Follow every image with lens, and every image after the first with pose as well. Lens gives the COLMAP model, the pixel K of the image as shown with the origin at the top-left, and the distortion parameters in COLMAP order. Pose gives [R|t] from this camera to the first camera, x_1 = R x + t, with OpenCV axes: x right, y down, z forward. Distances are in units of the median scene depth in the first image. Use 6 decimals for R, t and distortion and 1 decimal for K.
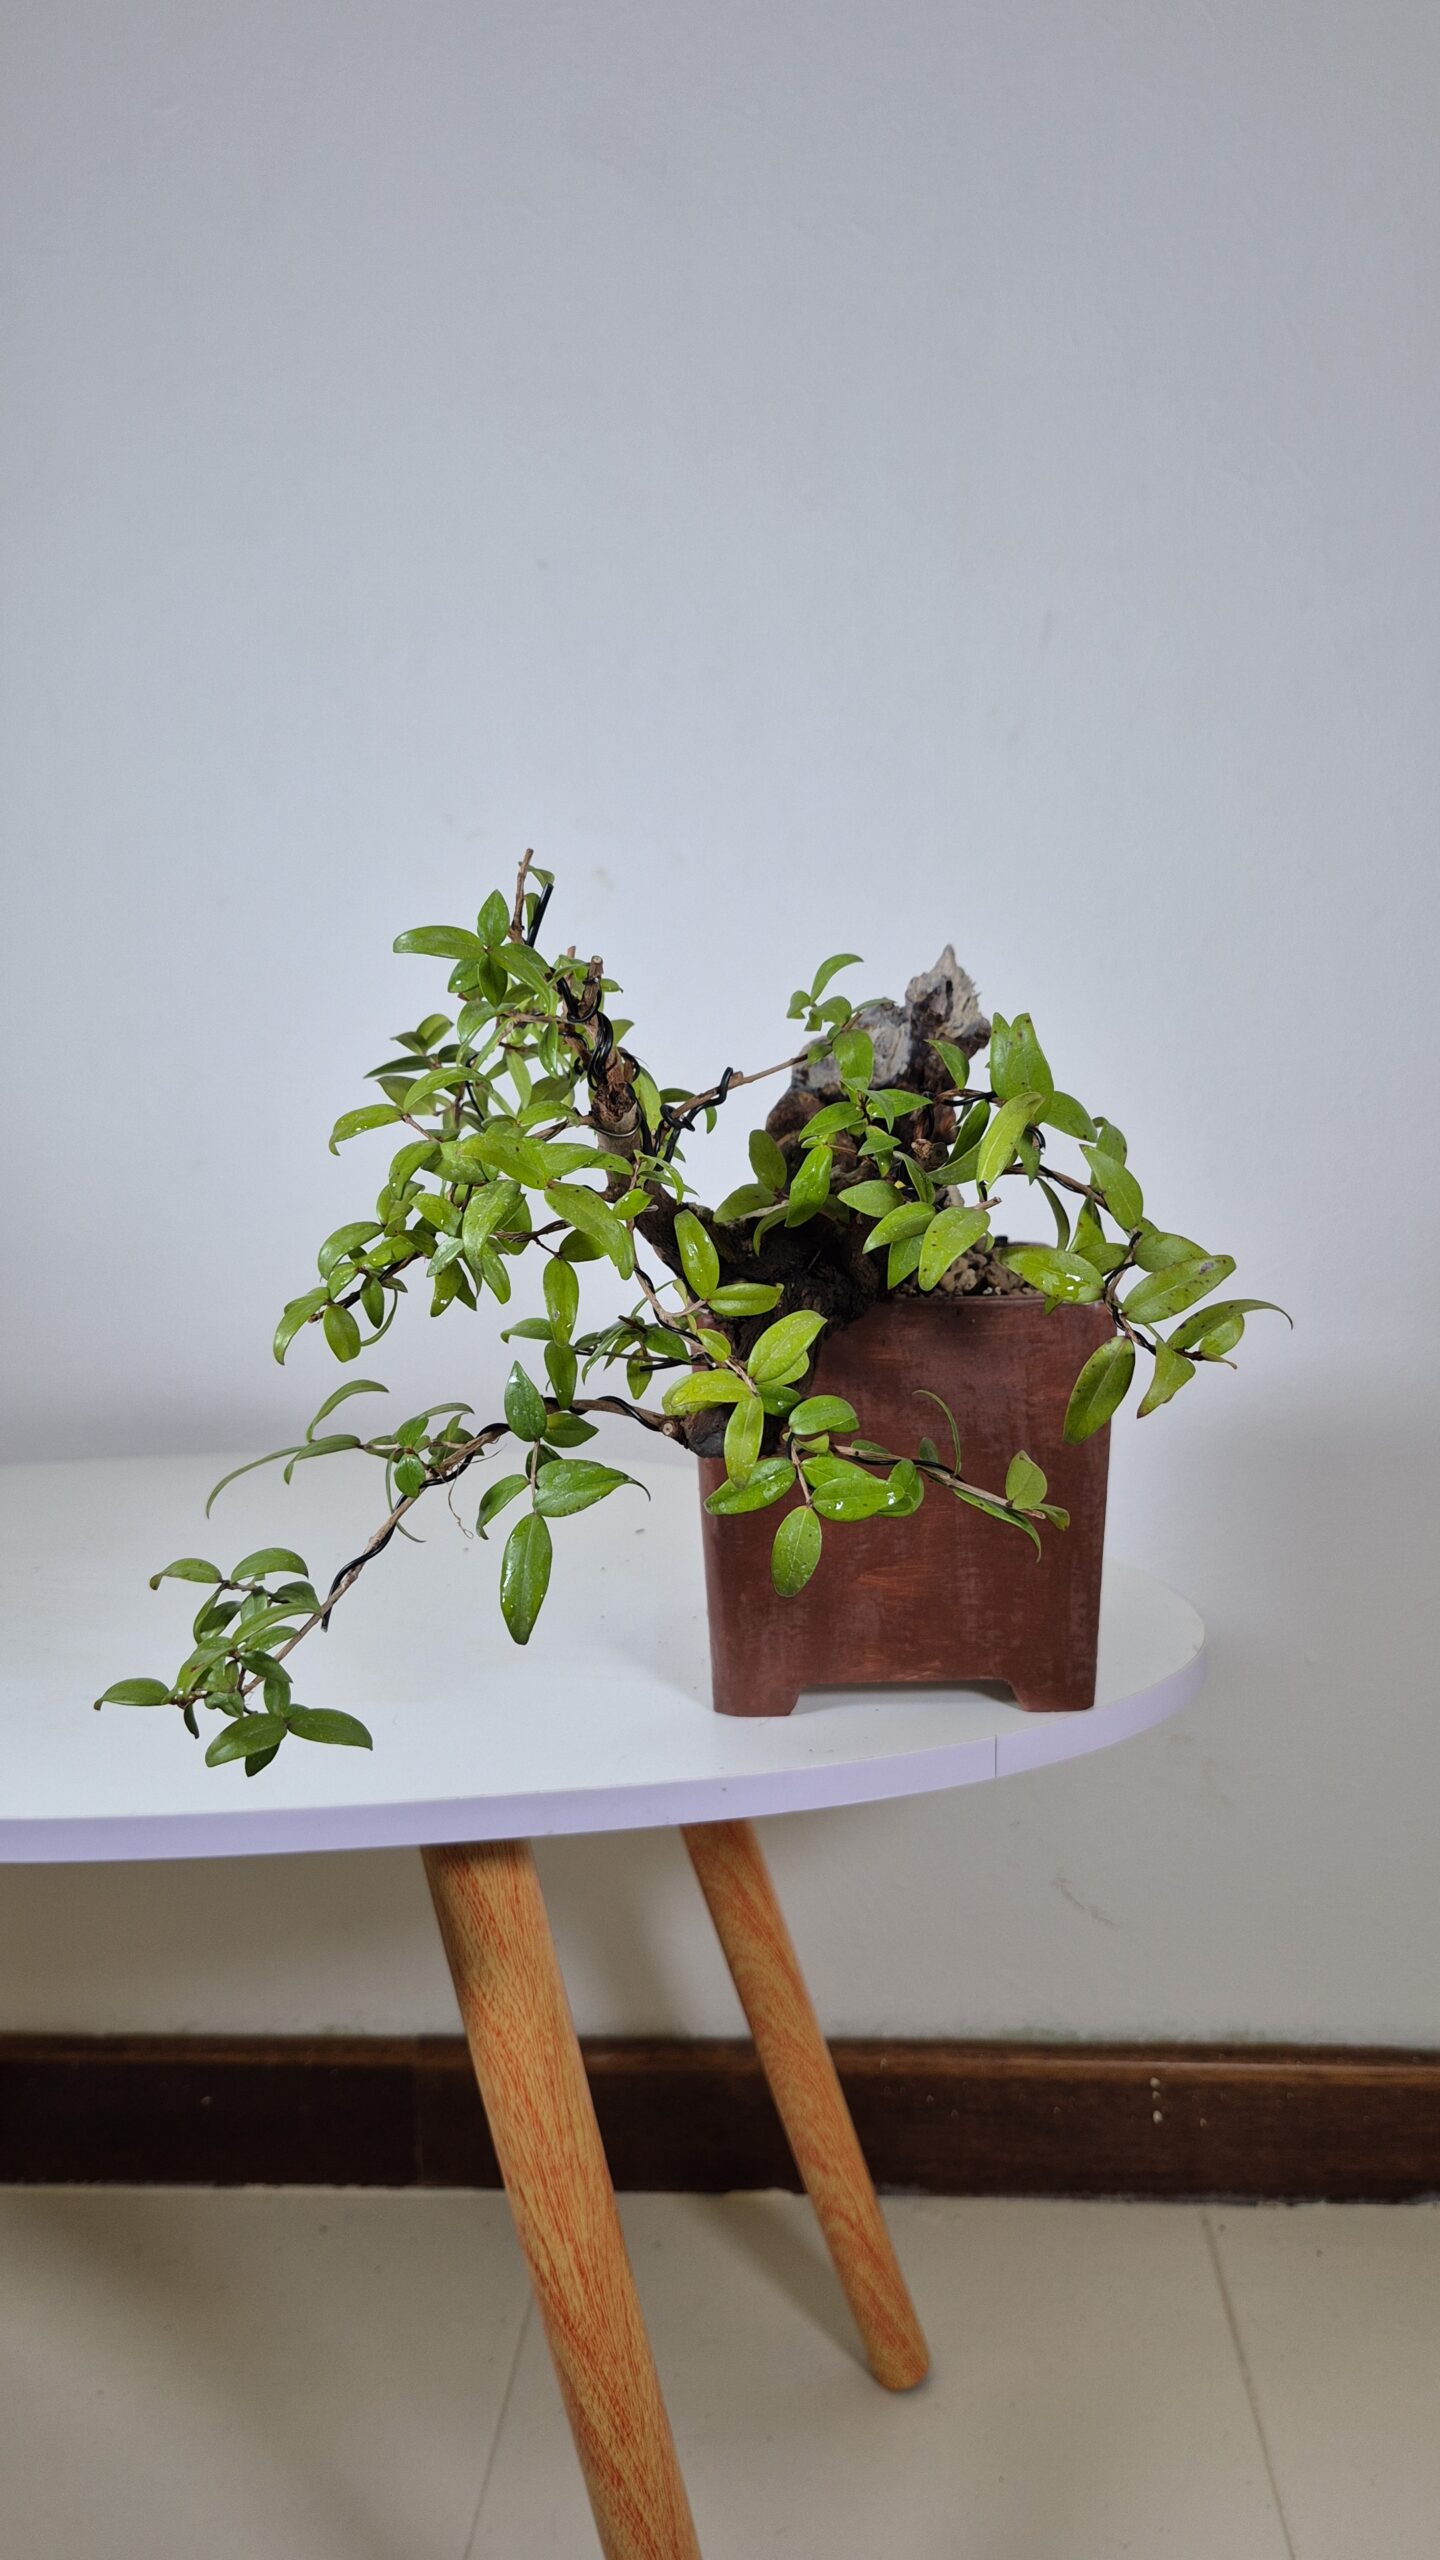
lens RADIAL K [[2055.8, 0, 722.5], [0, 2055.8, 1281.0], [0, 0, 1]] dist [0.030326, -0.097564]
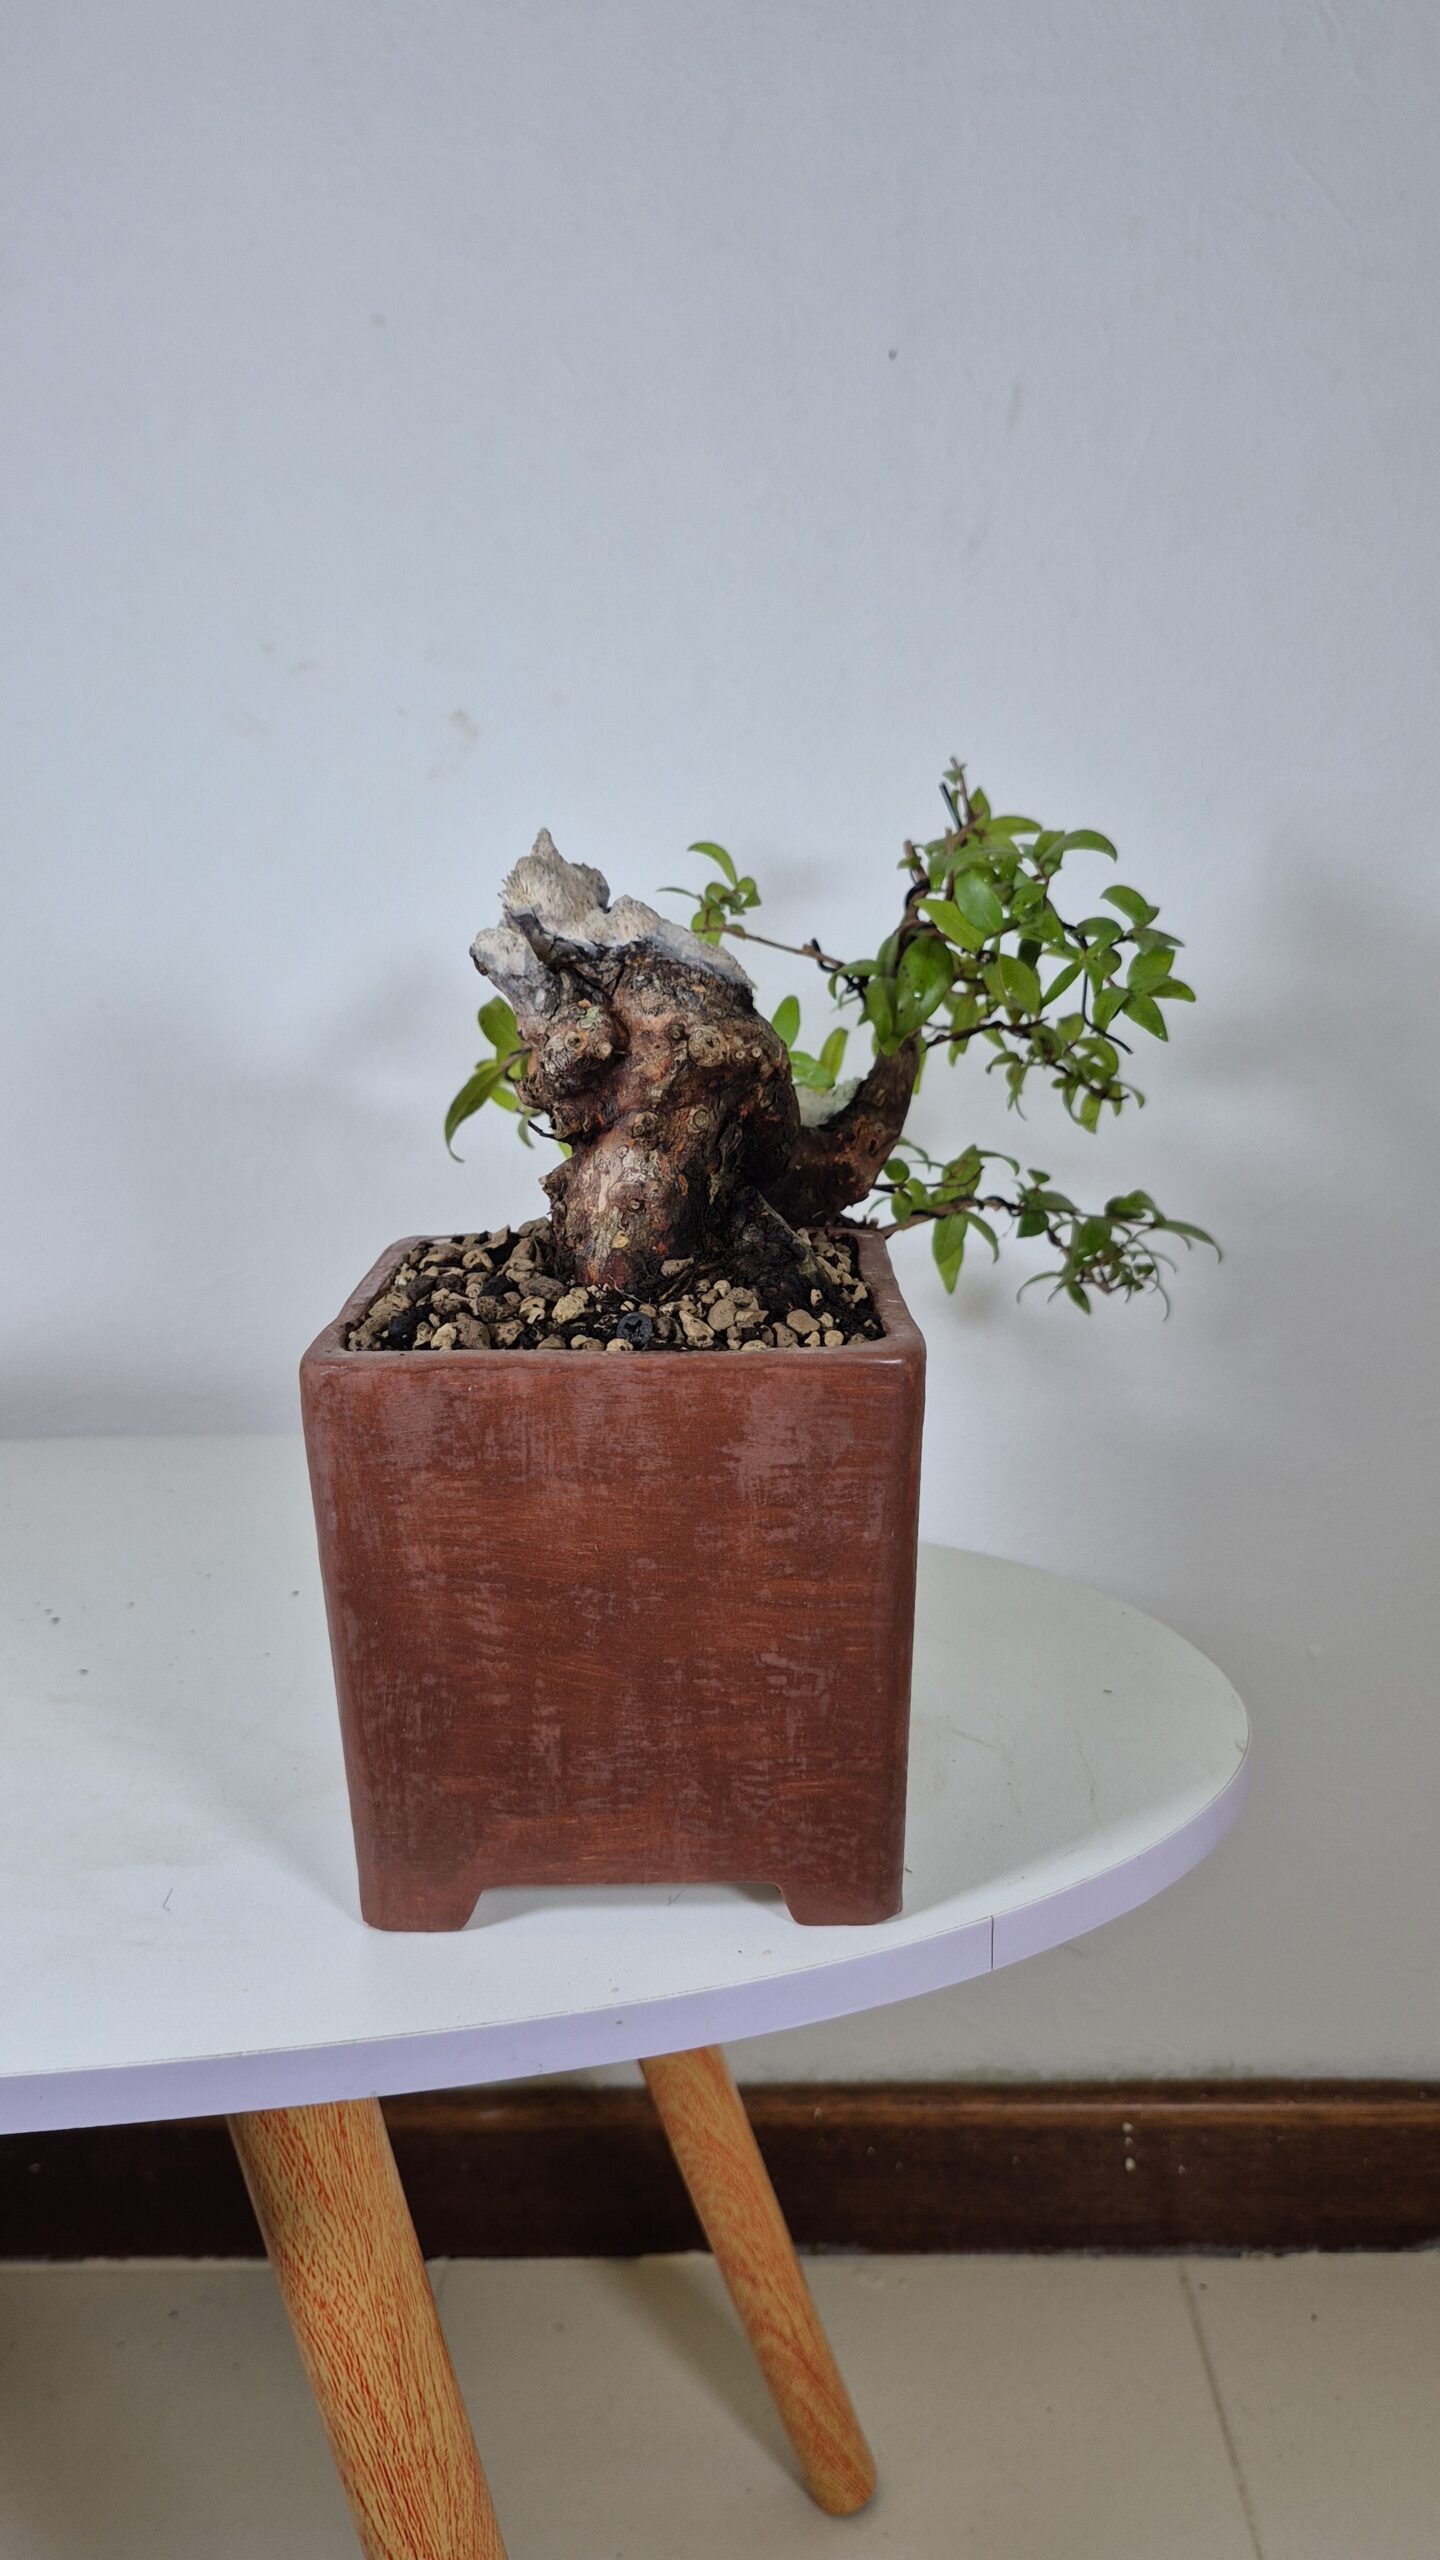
lens RADIAL K [[2055.8, 0, 726.0], [0, 2055.8, 1295.7], [0, 0, 1]] dist [0.030326, -0.097564]
pose [[0.998885, -0.012702, 0.045479, 0.004439], [0.009249, 0.997115, 0.075338, -0.030409], [-0.046305, -0.074833, 0.996120, 0.164678]]
